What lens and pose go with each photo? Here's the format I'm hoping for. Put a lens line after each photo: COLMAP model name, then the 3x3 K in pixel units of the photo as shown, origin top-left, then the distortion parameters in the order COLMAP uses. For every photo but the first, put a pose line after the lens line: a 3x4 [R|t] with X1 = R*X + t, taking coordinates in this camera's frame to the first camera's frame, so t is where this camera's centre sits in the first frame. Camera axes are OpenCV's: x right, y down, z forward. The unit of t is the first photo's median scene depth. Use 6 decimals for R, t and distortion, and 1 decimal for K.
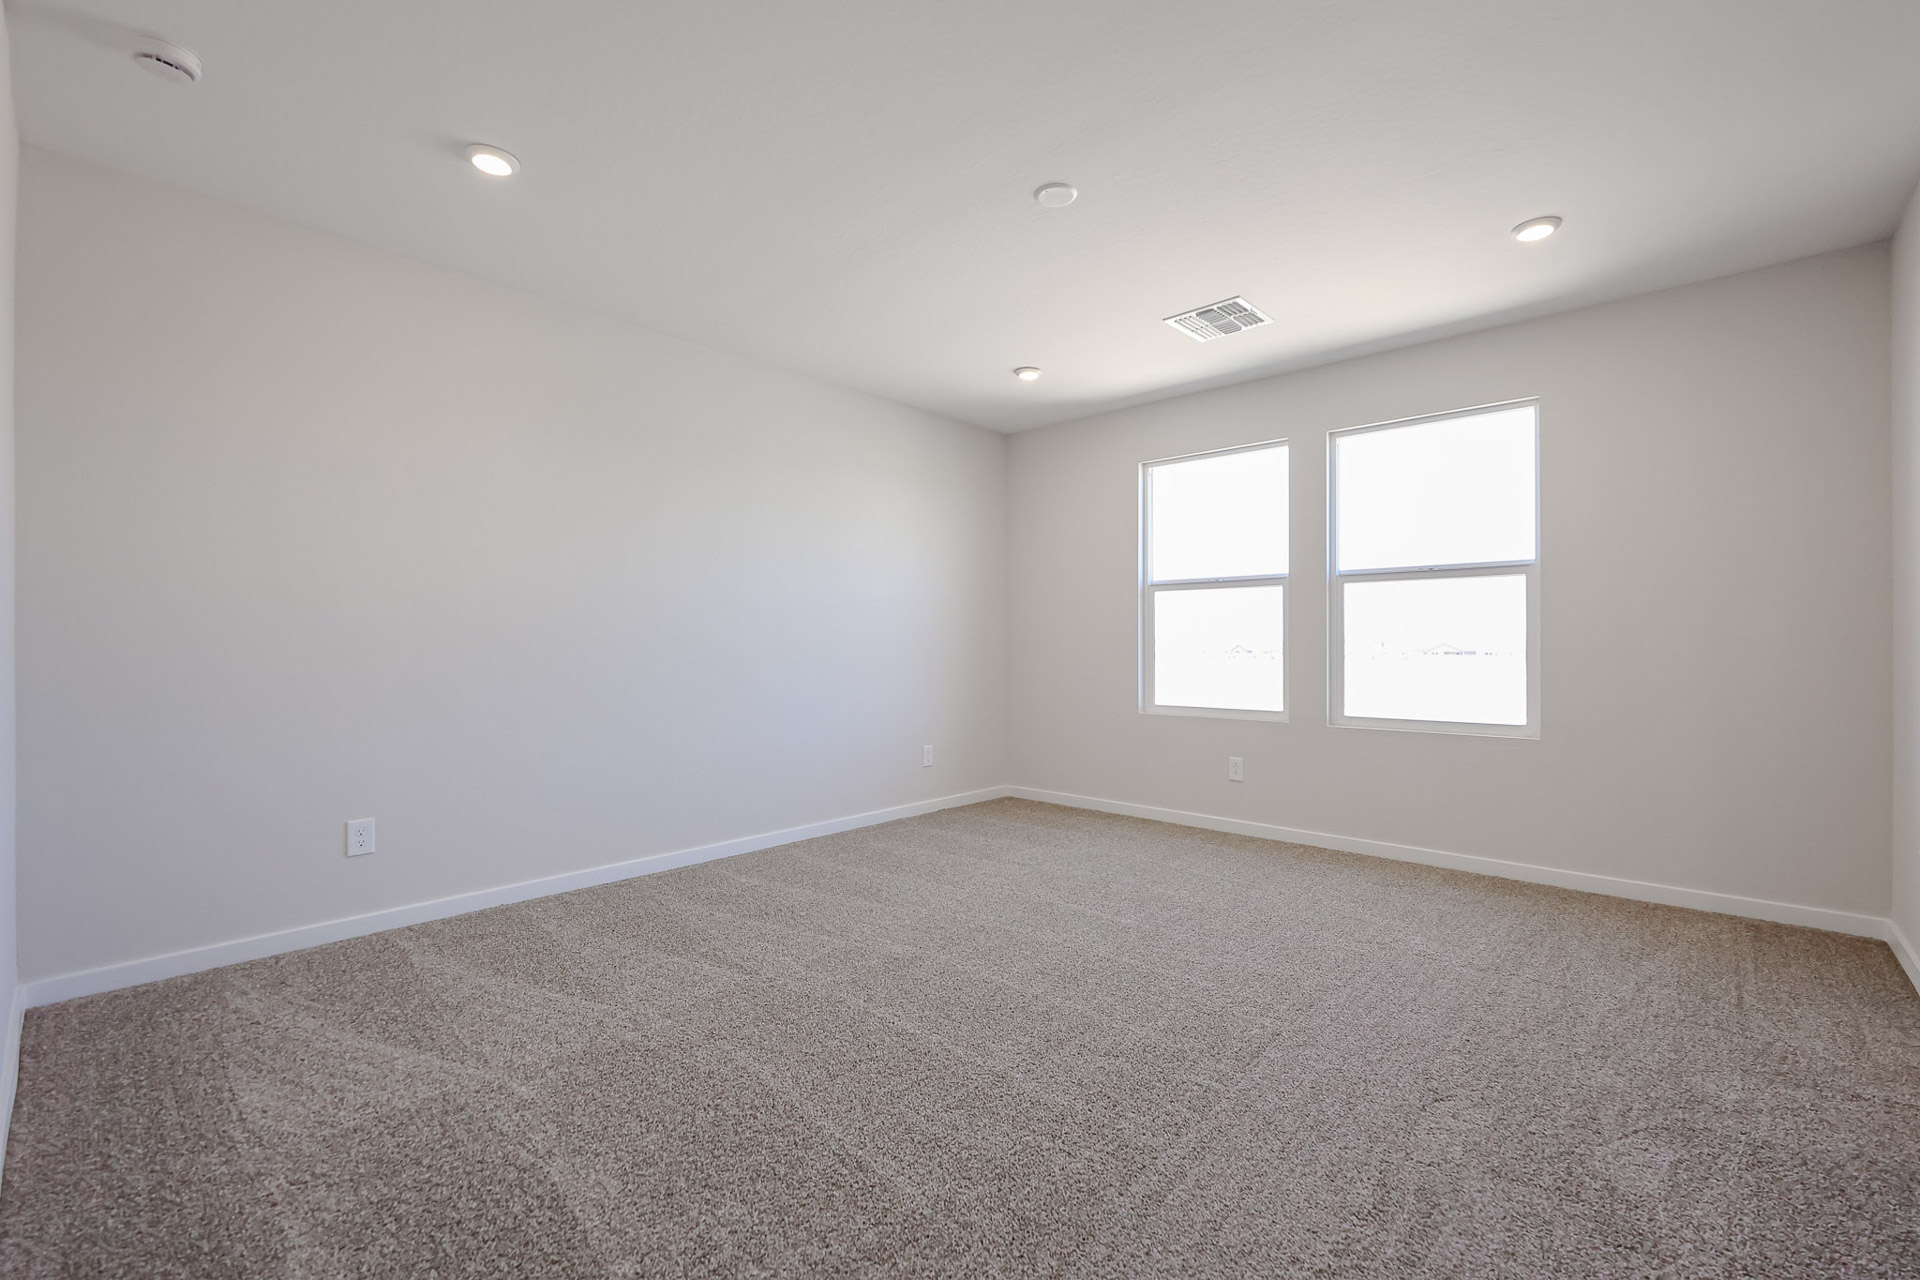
lens RADIAL K [[761.8, 0, 951.9], [0, 761.8, 643.5], [0, 0, 1]] dist [-0.000396, -0.000258]
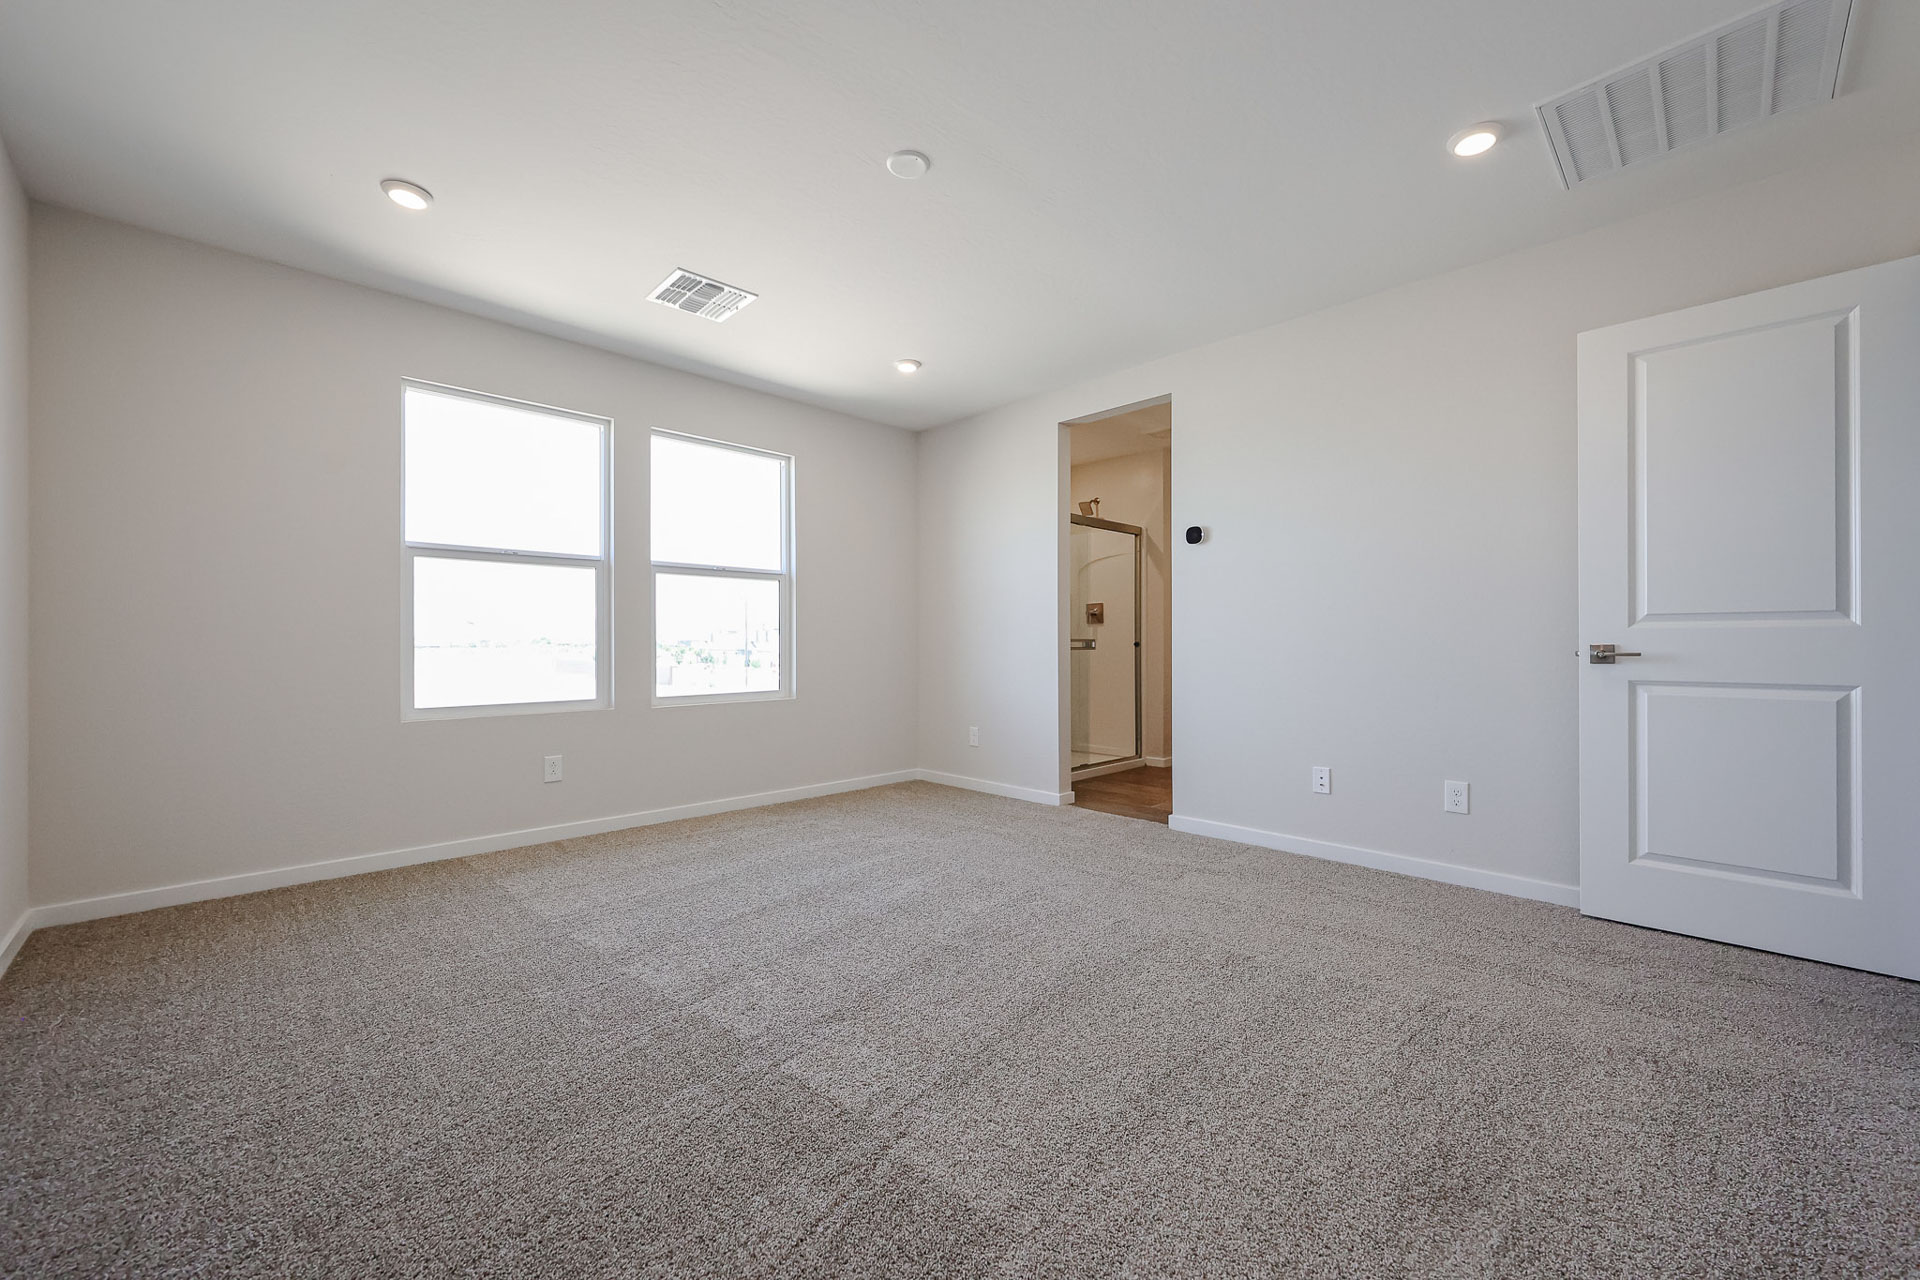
lens RADIAL K [[761.8, 0, 949.9], [0, 761.8, 640.0], [0, 0, 1]] dist [-0.000396, -0.000258]
pose [[0.125883, -0.009270, 0.992002, -0.472449], [-0.007381, 0.999920, 0.010281, 0.001023], [-0.992018, -0.008616, 0.125804, 0.436771]]
